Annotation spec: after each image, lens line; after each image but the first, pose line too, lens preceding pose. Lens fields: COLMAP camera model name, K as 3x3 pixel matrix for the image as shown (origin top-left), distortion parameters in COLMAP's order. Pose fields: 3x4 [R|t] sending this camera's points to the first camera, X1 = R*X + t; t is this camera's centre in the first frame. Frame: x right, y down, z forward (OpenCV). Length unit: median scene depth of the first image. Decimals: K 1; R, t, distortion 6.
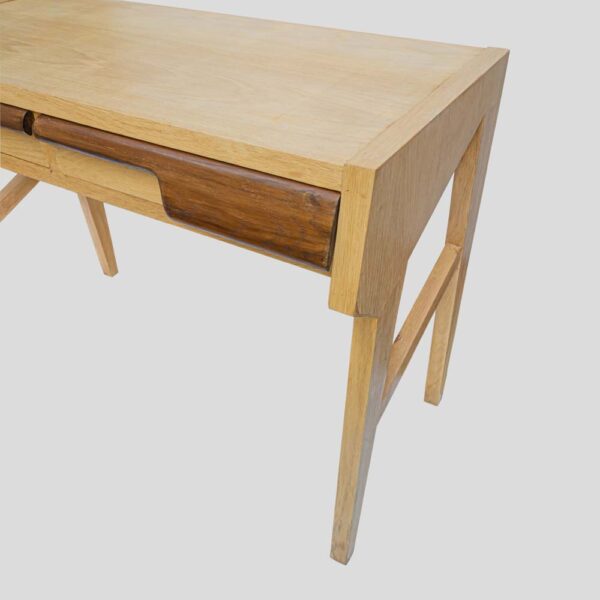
lens RADIAL K [[606.9, 0, 300.6], [0, 606.9, 312.7], [0, 0, 1]] dist [-0.027819, 0.000000]
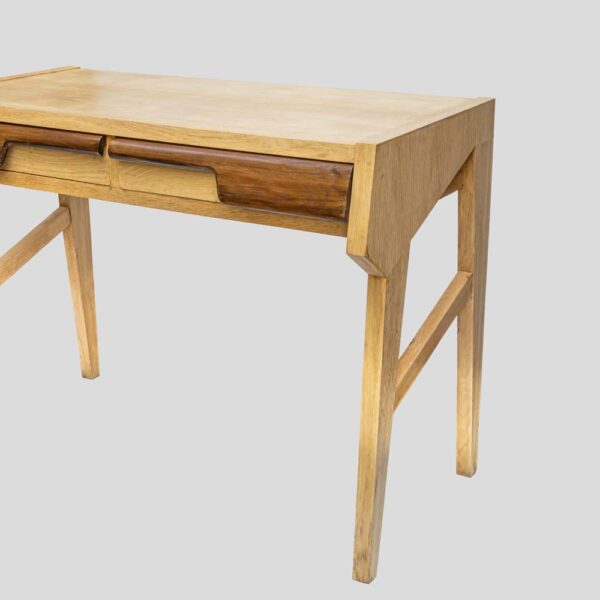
lens RADIAL K [[1098.2, 0, 300.1], [0, 1098.2, 302.6], [0, 0, 1]] dist [-0.016422, 0.000000]
pose [[0.999991, 0.003099, -0.002999, -0.045240], [-0.003914, 0.944091, -0.329663, 0.842499], [0.001809, 0.329671, 0.944094, -1.174047]]
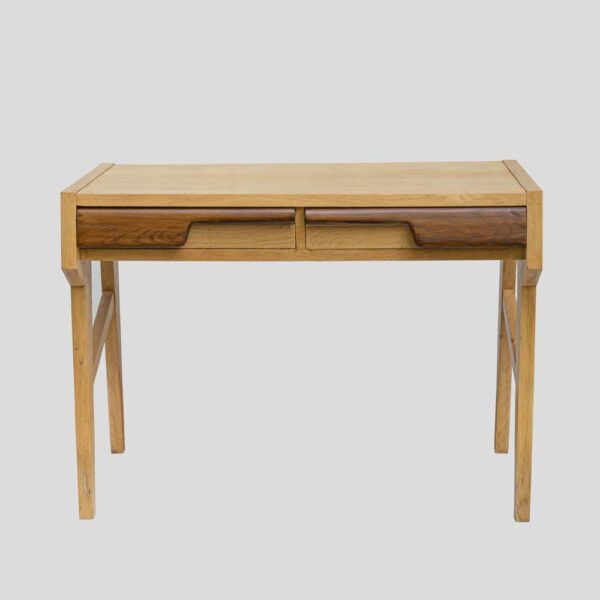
lens RADIAL K [[1449.8, 0, 298.9], [0, 1449.8, 298.5], [0, 0, 1]] dist [-0.058762, 0.000000]
pose [[0.869638, -0.118650, 0.479220, -2.592643], [0.308349, 0.888610, -0.339548, 1.307745], [-0.385553, 0.443051, 0.809355, -2.200754]]
